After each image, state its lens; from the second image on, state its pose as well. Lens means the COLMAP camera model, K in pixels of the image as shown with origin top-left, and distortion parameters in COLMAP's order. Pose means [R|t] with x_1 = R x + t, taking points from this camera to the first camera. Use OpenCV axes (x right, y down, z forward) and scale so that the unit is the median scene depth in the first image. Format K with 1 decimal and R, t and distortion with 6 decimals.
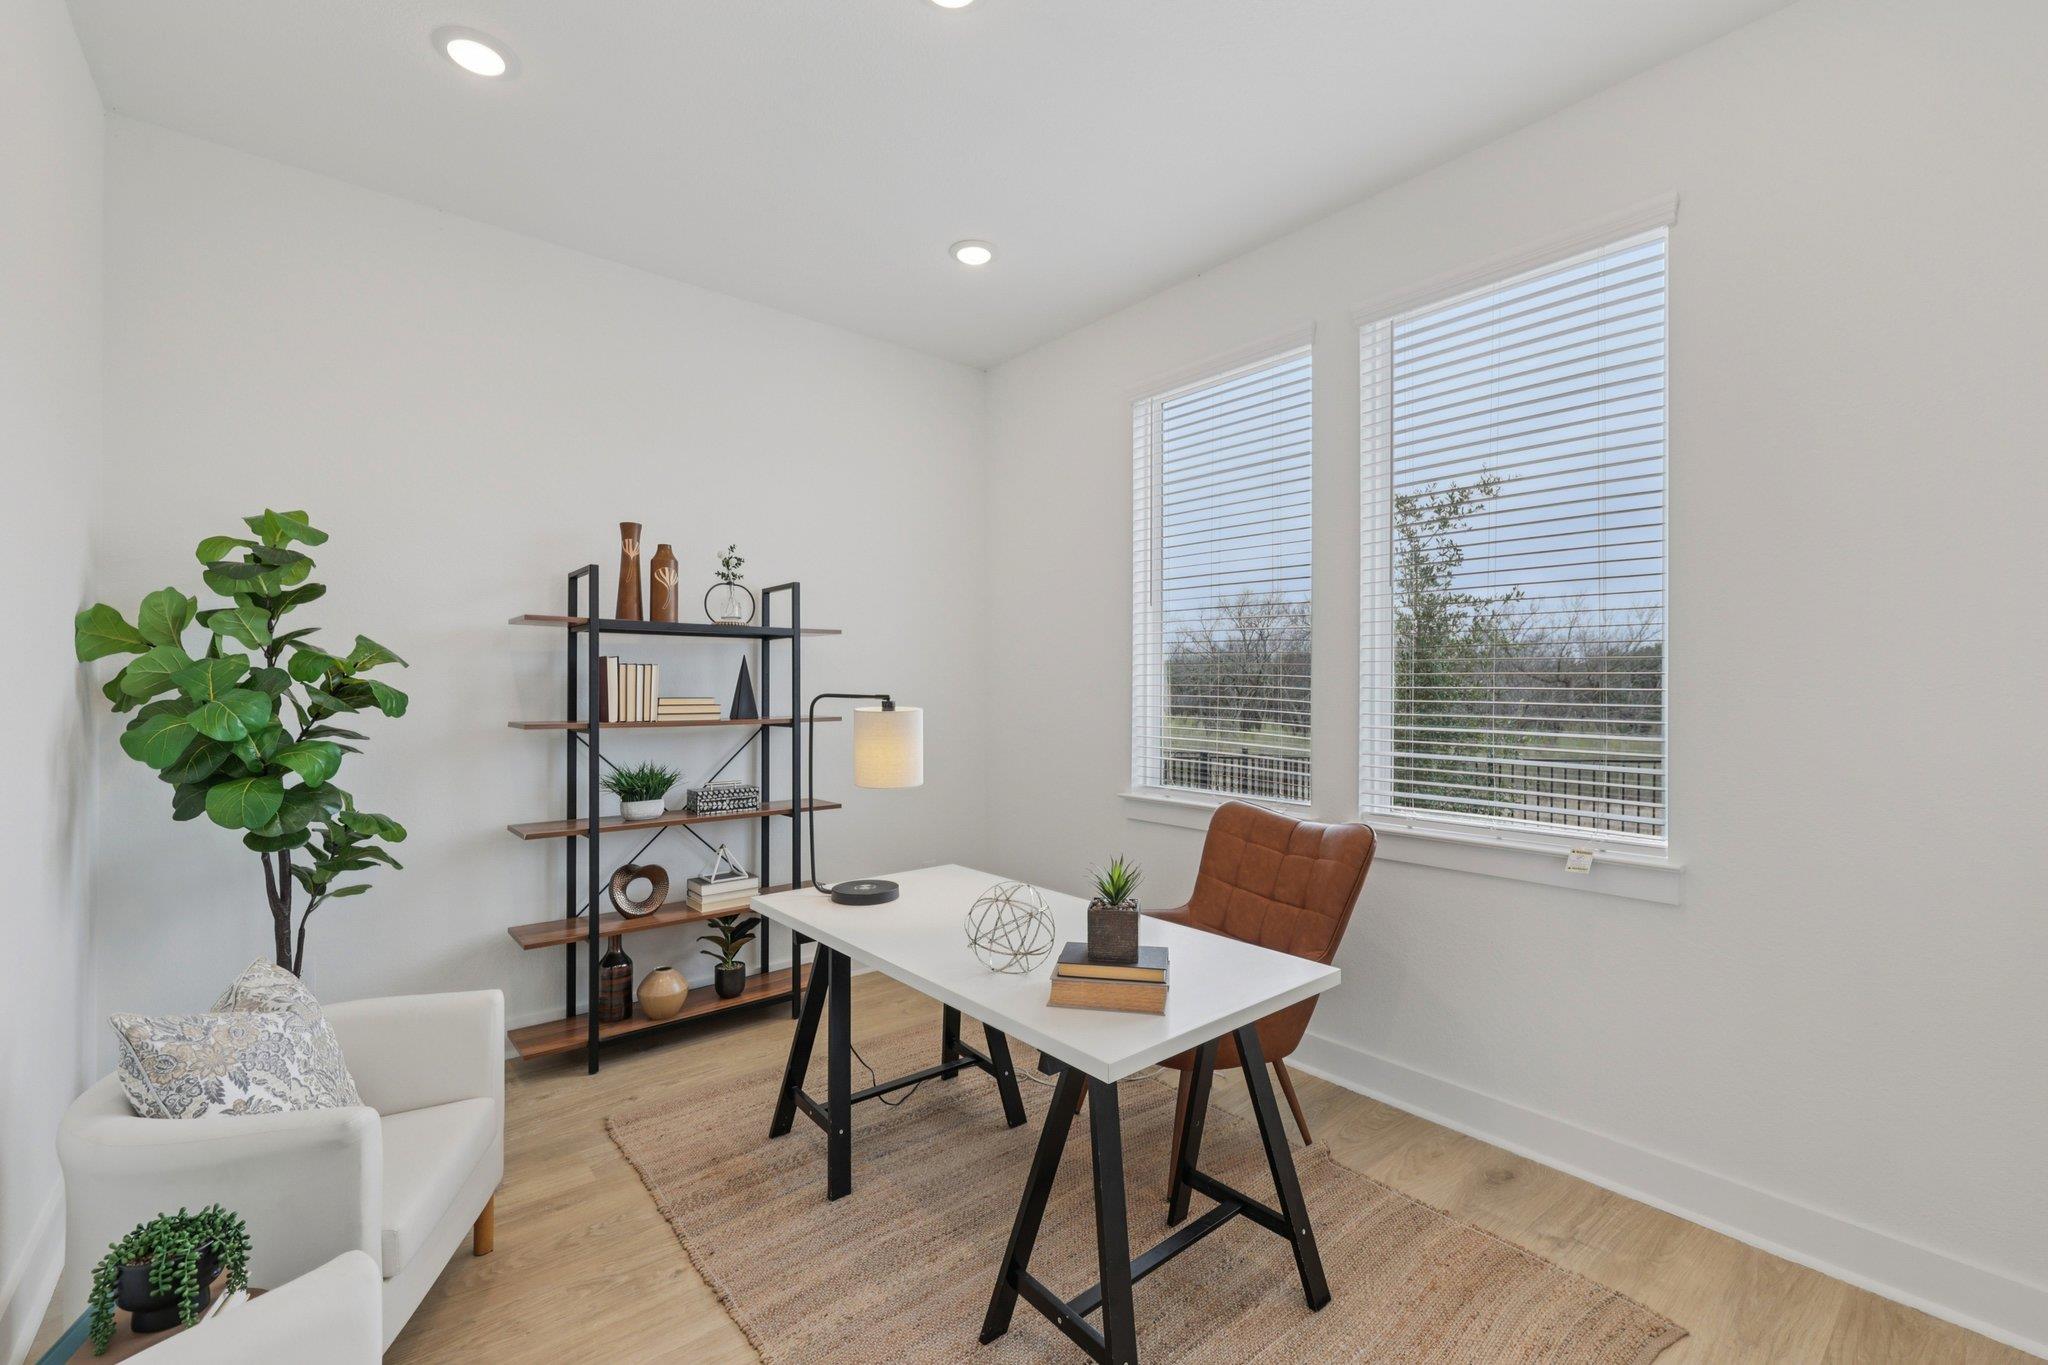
lens RADIAL K [[866.7, 0, 1023.5], [0, 866.7, 682.9], [0, 0, 1]] dist [-0.001198, 0.001010]
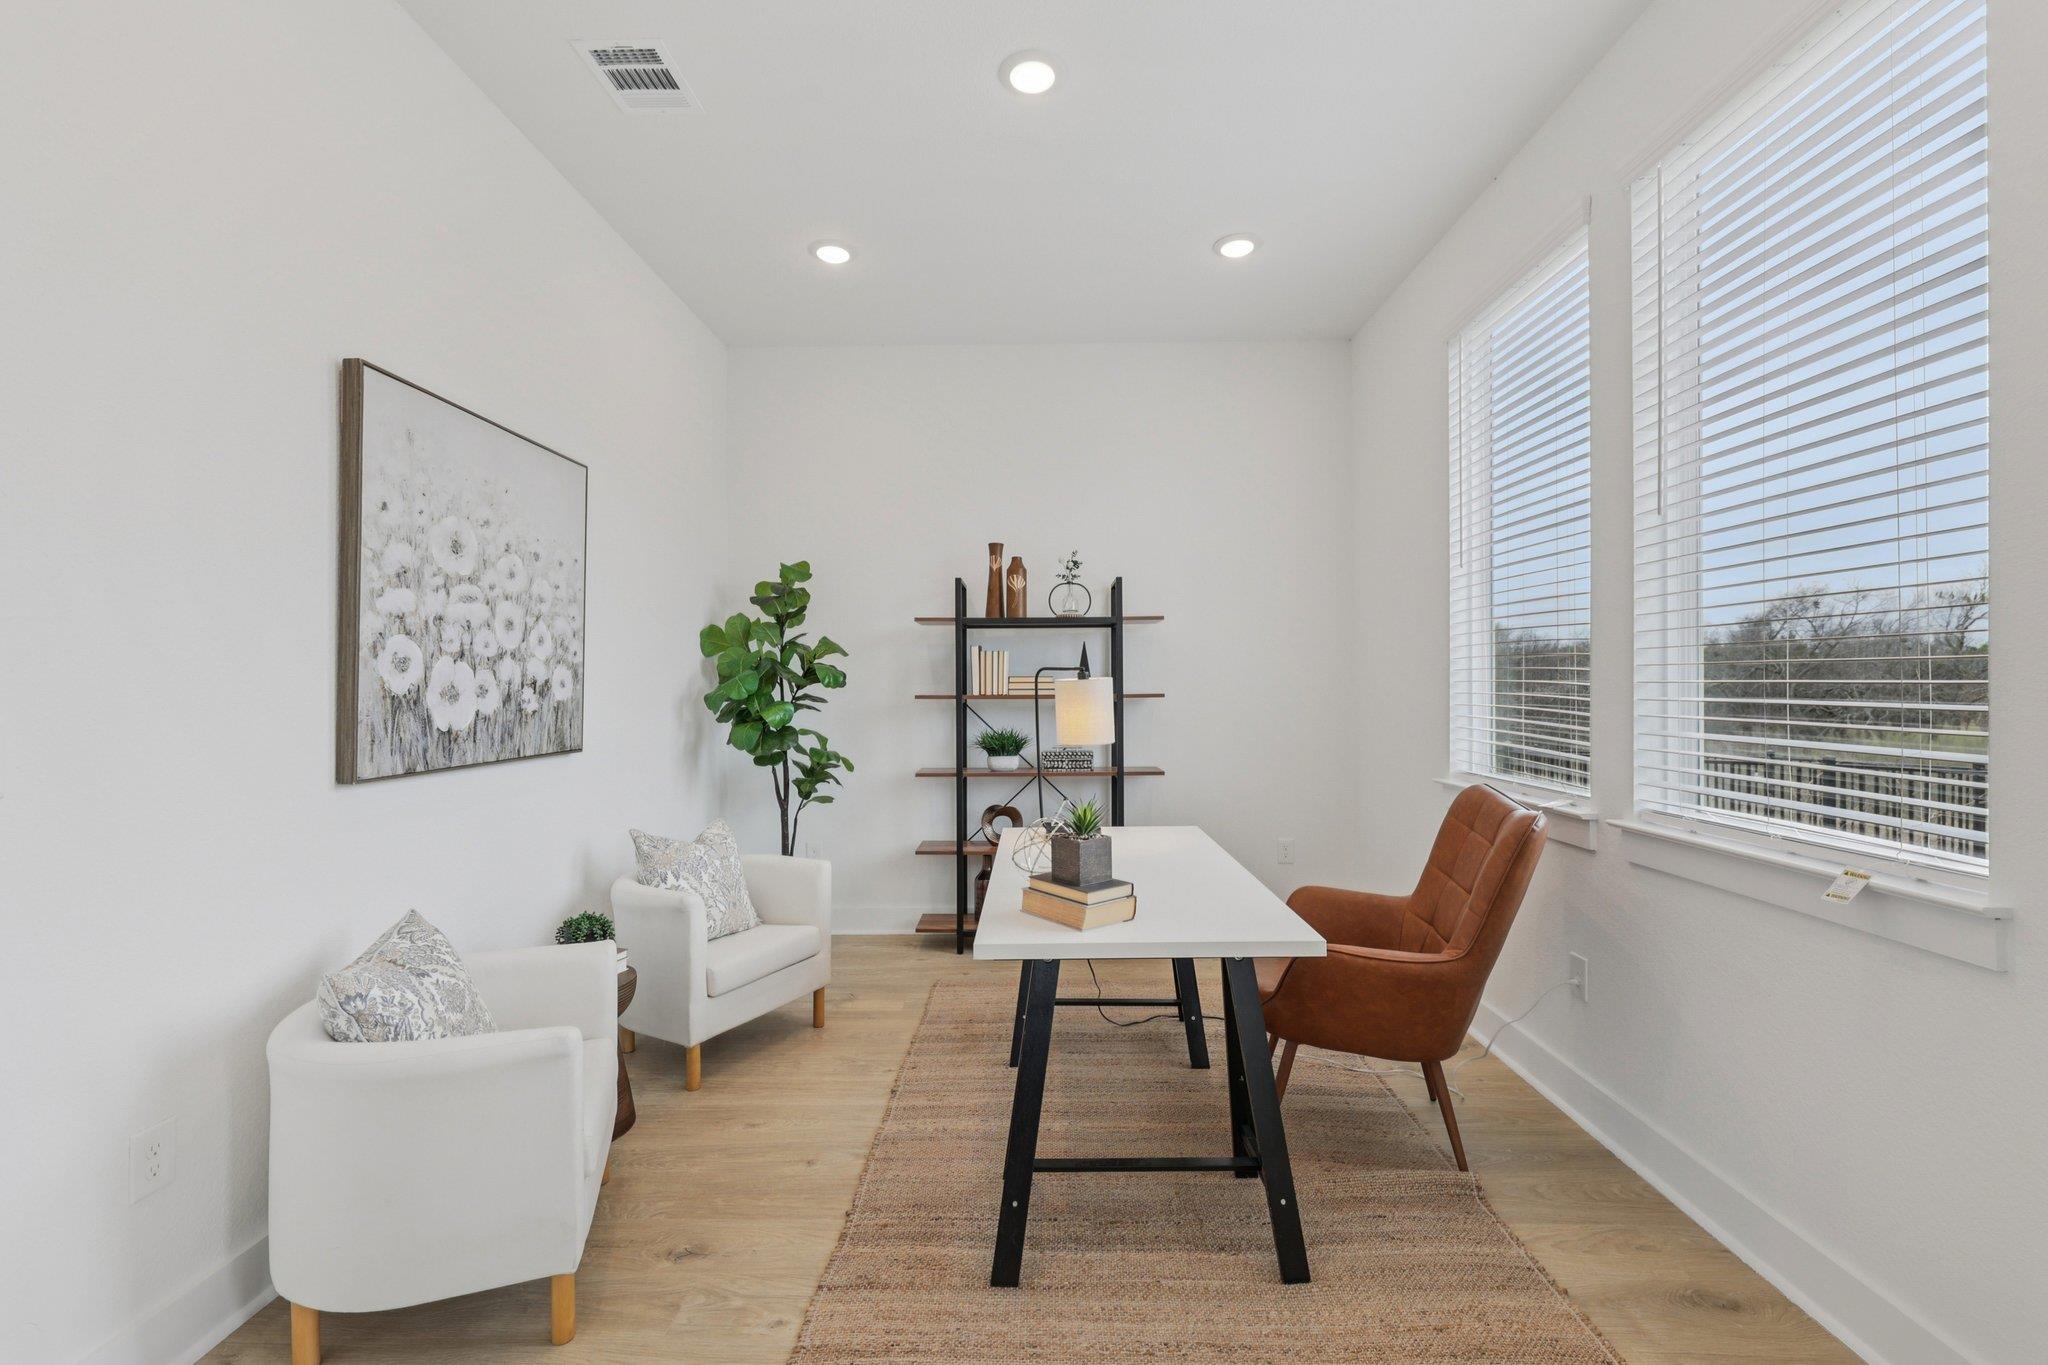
lens RADIAL K [[866.7, 0, 1026.0], [0, 866.7, 682.7], [0, 0, 1]] dist [-0.001198, 0.001010]
pose [[0.754749, -0.009527, -0.655944, 0.542285], [0.010838, 0.999939, -0.002053, 0.035667], [0.655924, -0.005559, 0.754807, 0.056454]]
